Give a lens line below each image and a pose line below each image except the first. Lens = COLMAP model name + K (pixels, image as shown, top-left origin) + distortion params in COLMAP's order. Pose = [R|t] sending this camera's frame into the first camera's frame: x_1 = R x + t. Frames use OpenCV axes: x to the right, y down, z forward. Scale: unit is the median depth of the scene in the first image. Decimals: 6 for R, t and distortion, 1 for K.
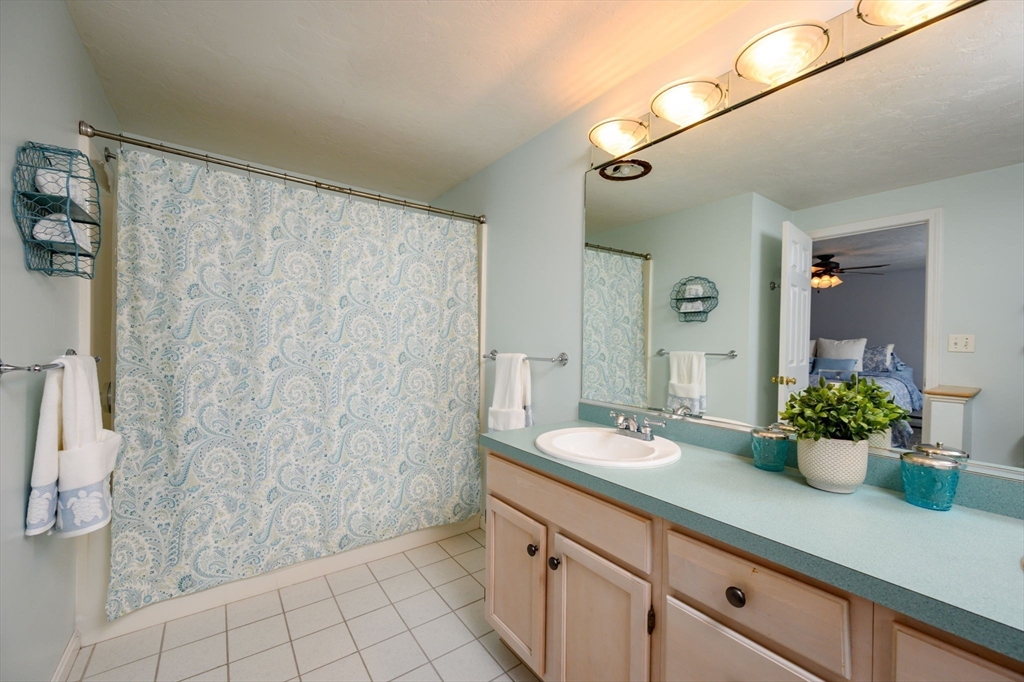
lens RADIAL K [[396.1, 0, 512.1], [0, 396.1, 345.6], [0, 0, 1]] dist [-0.019564, -0.000161]
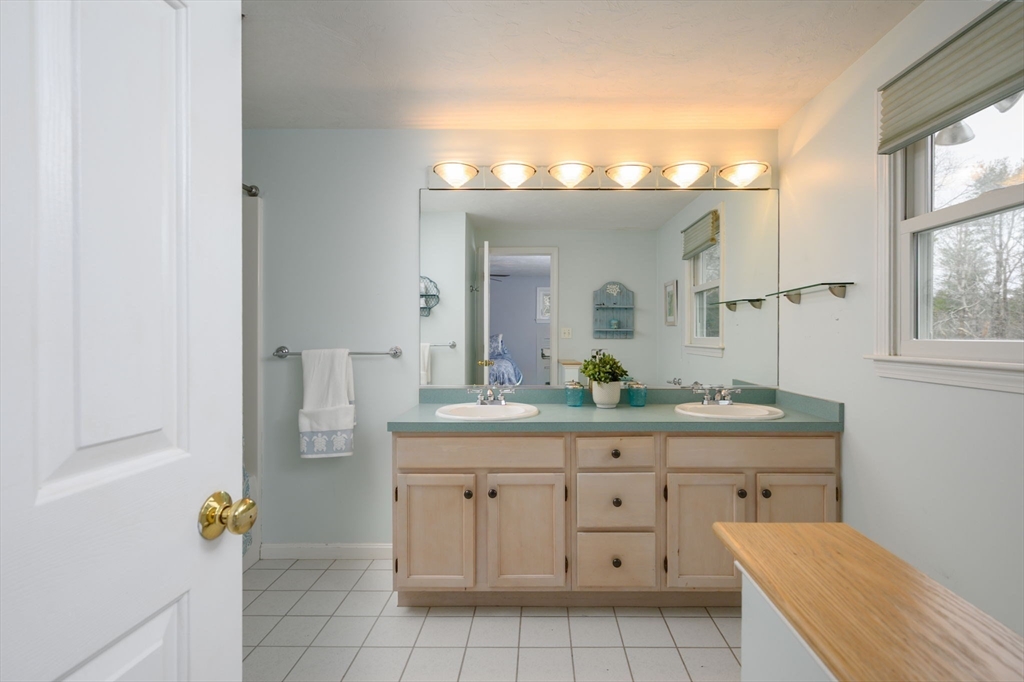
lens RADIAL K [[468.0, 0, 518.7], [0, 468.0, 335.6], [0, 0, 1]] dist [0.009107, -0.000622]
pose [[0.619834, -0.013033, 0.784625, -1.068914], [0.015953, 0.999865, 0.004005, -0.016509], [-0.784571, 0.010035, 0.619958, -0.114440]]
